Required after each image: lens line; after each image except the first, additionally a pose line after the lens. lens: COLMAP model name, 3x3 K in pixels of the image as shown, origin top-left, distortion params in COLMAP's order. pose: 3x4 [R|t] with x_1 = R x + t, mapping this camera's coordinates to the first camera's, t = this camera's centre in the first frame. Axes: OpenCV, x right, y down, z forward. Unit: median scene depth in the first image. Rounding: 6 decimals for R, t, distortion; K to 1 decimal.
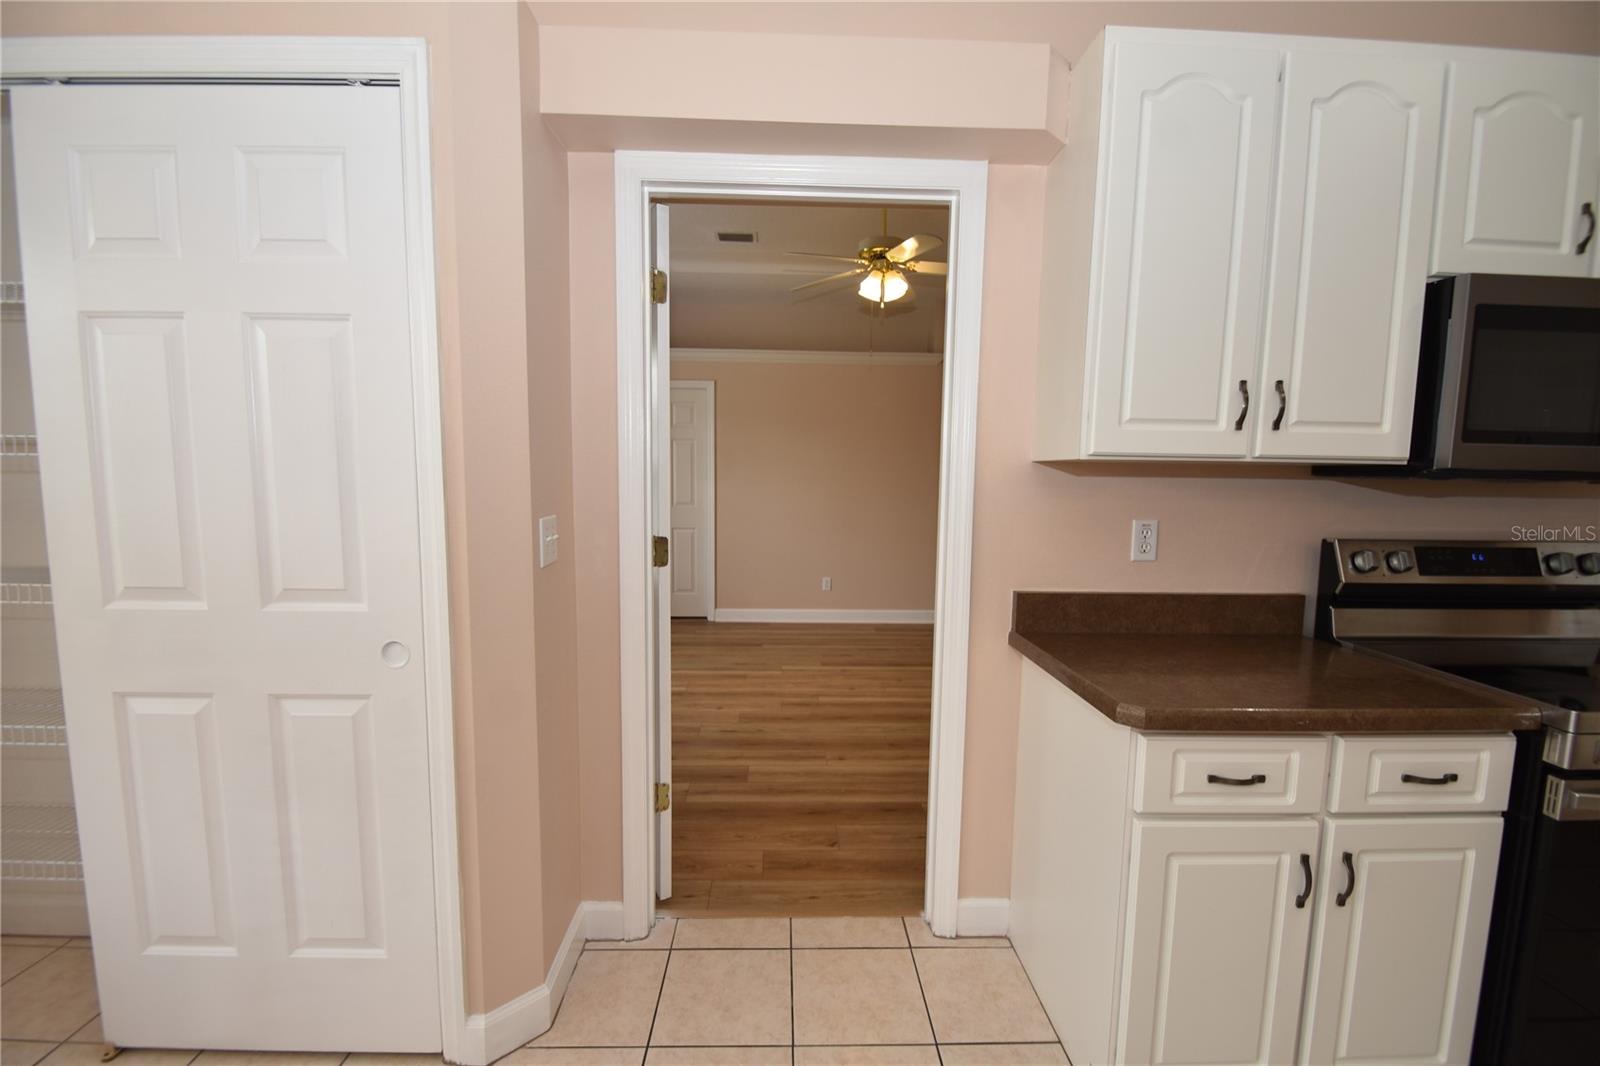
lens RADIAL K [[699.5, 0, 802.2], [0, 699.5, 548.2], [0, 0, 1]] dist [0.012803, -0.016270]
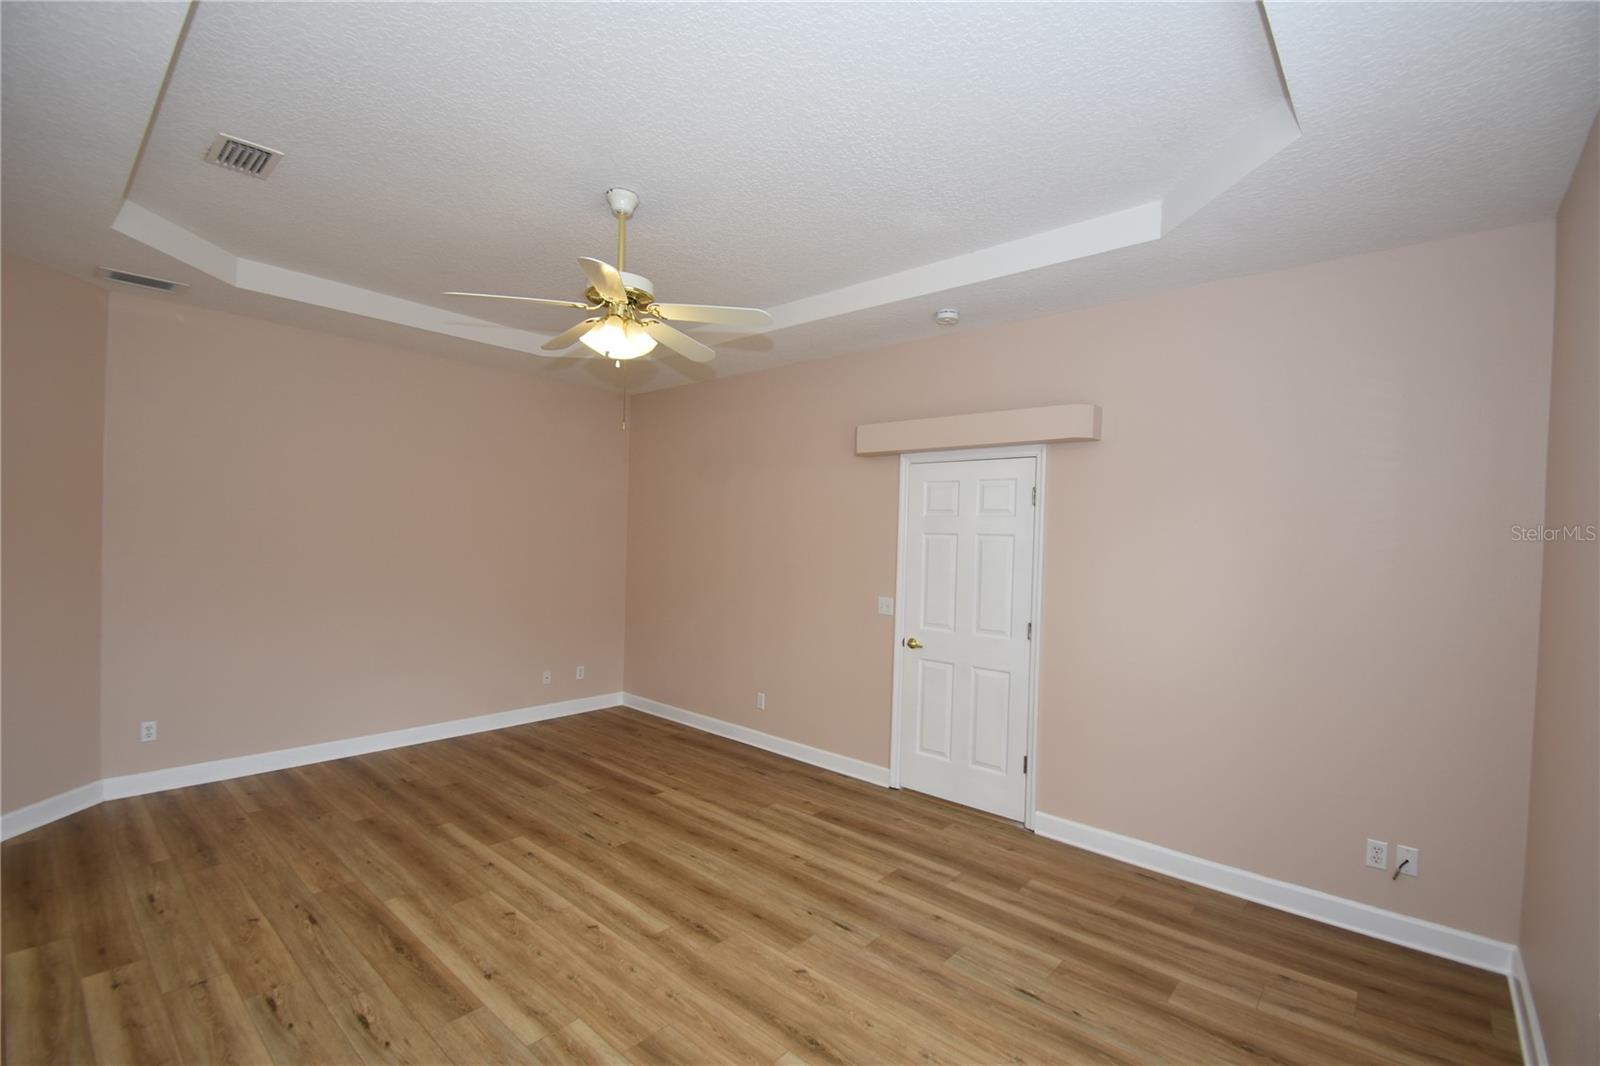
lens RADIAL K [[699.5, 0, 802.2], [0, 699.5, 548.2], [0, 0, 1]] dist [0.012803, -0.016270]
pose [[-0.730632, -0.044512, 0.681319, -1.179627], [0.032013, 0.994542, 0.099305, -0.484379], [-0.682020, 0.094366, -0.725220, 3.119605]]
